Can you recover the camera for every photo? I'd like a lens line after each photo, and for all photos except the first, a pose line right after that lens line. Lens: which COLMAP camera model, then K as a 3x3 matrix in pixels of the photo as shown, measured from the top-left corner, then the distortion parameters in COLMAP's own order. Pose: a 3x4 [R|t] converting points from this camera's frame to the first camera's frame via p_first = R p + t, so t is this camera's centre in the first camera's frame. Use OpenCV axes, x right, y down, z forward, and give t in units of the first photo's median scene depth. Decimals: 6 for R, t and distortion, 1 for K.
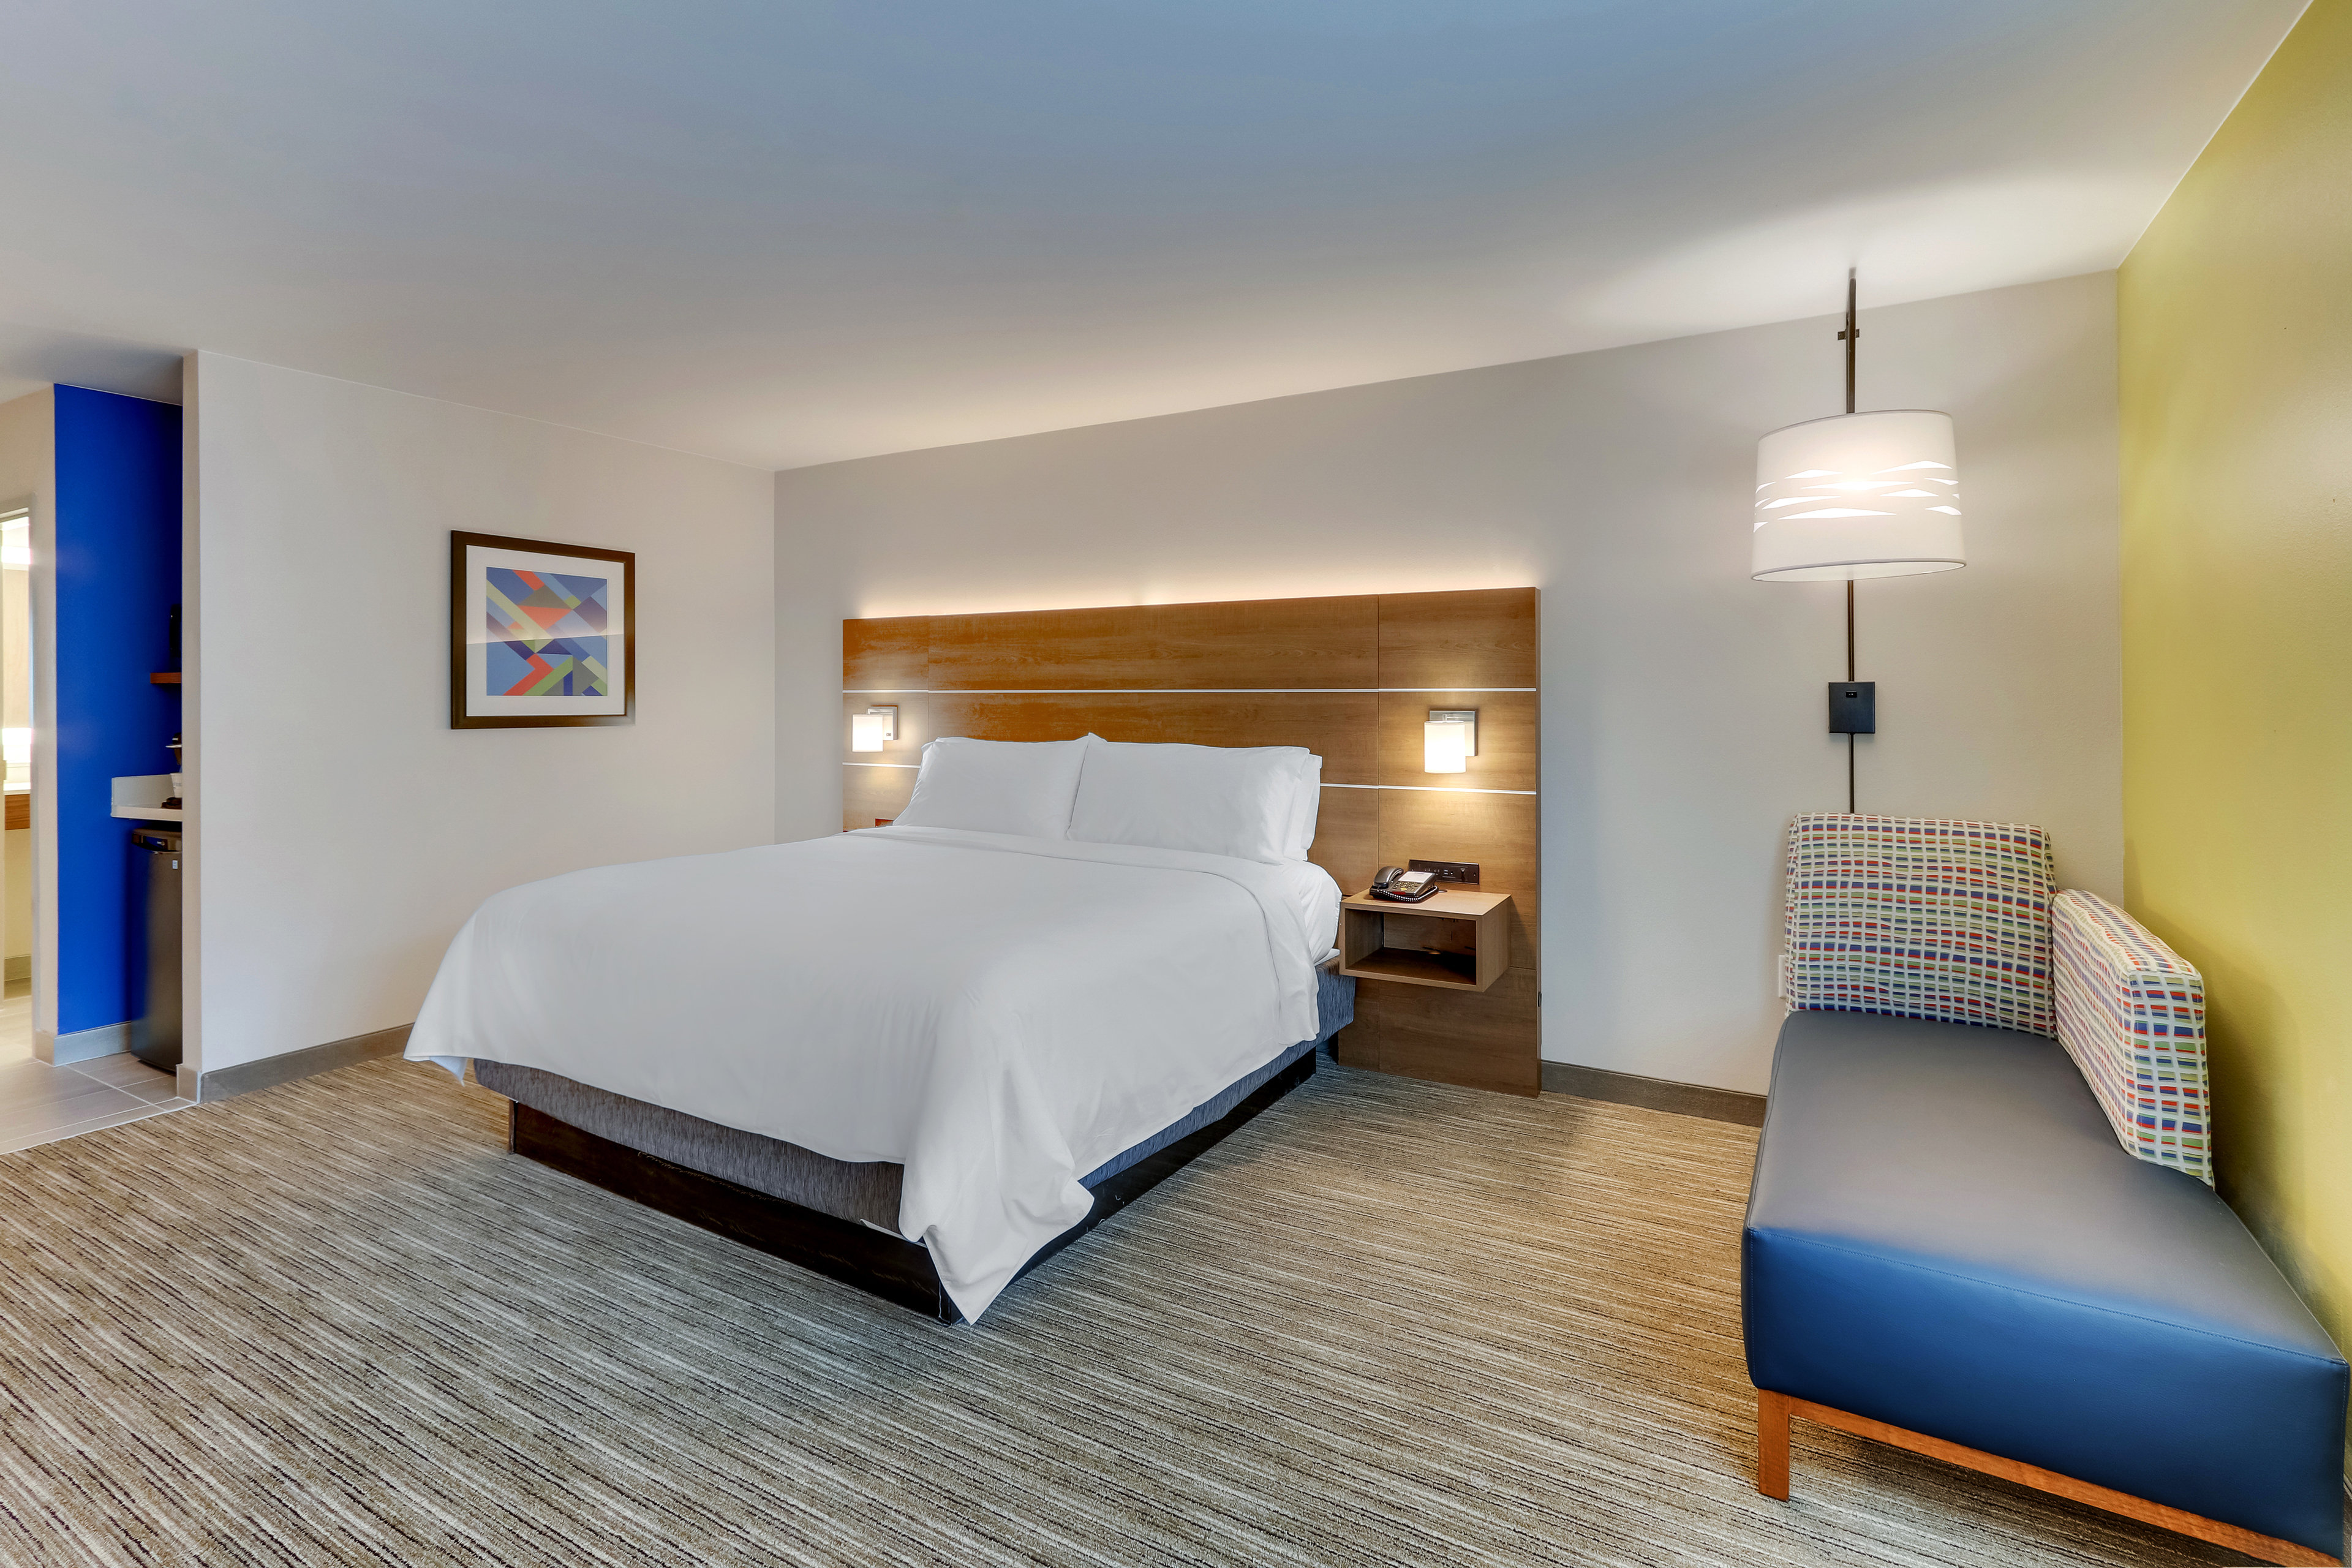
lens RADIAL K [[1119.9, 0, 1158.7], [0, 1119.9, 689.8], [0, 0, 1]] dist [0.002806, 0.000999]
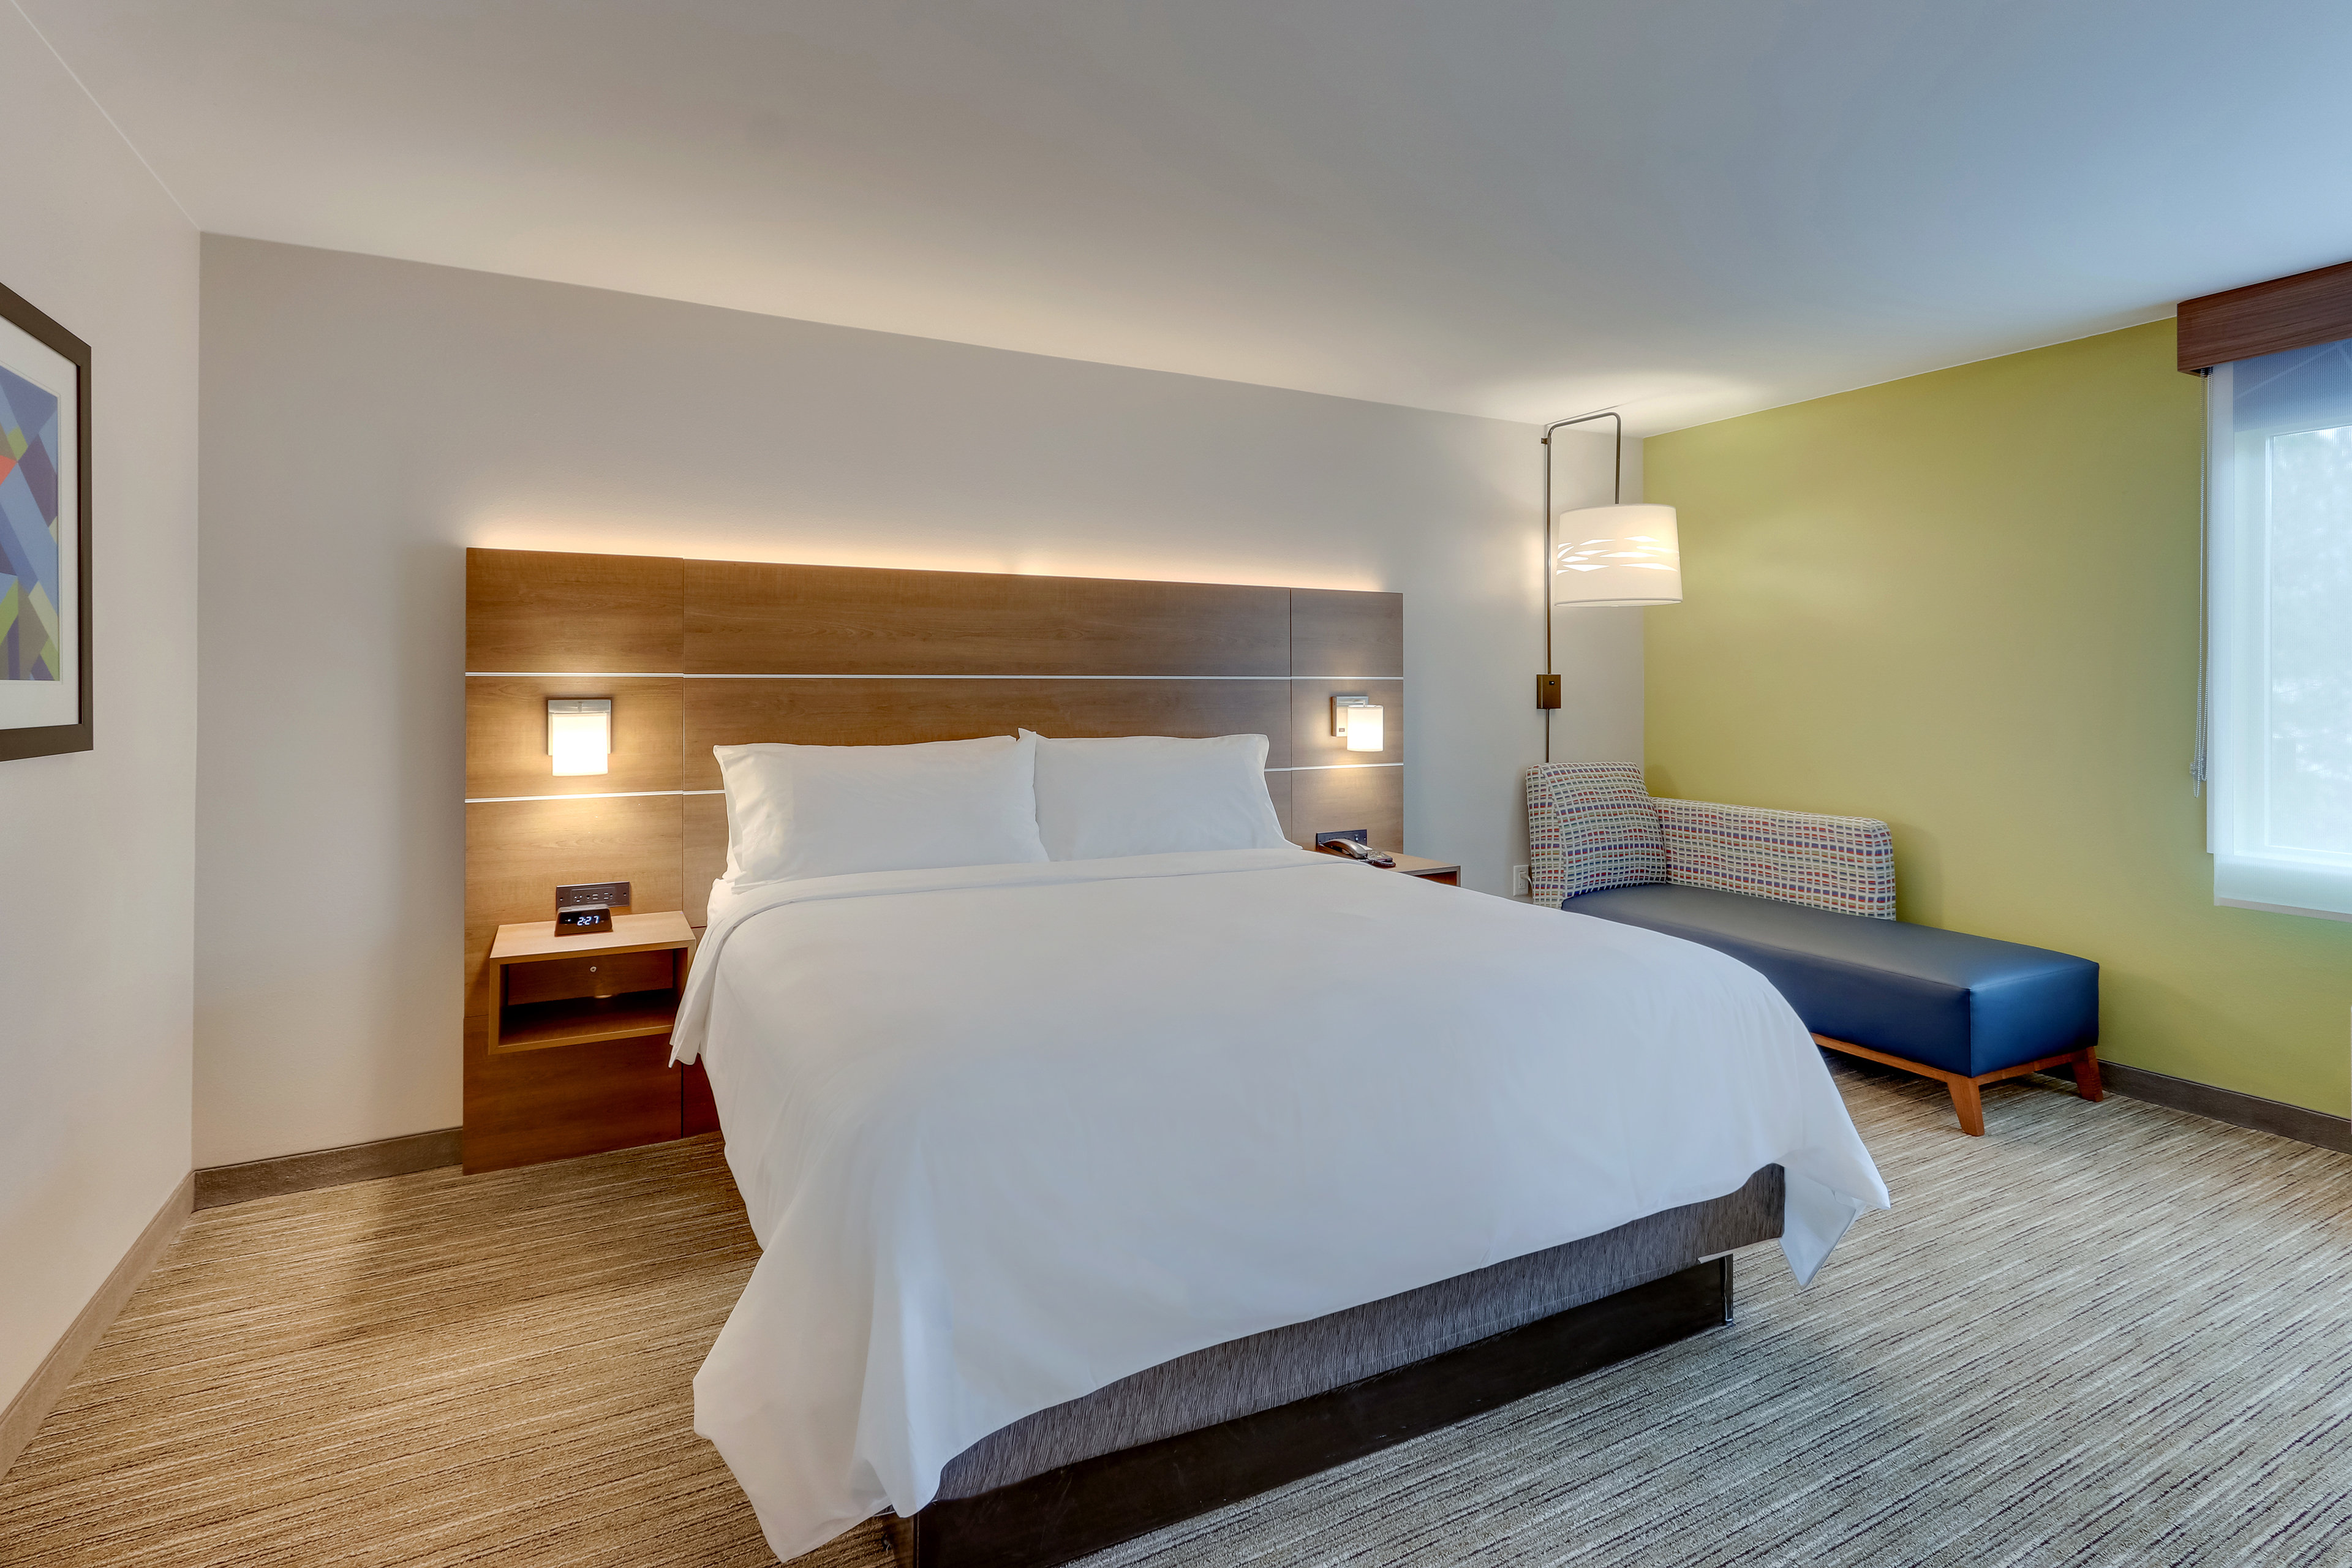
lens RADIAL K [[1119.9, 0, 1158.7], [0, 1119.9, 689.8], [0, 0, 1]] dist [0.002806, 0.000999]
pose [[0.535579, -0.004295, 0.844474, -0.767453], [-0.005923, 0.999943, 0.008843, 0.003021], [-0.844464, -0.009738, 0.535523, 0.537985]]
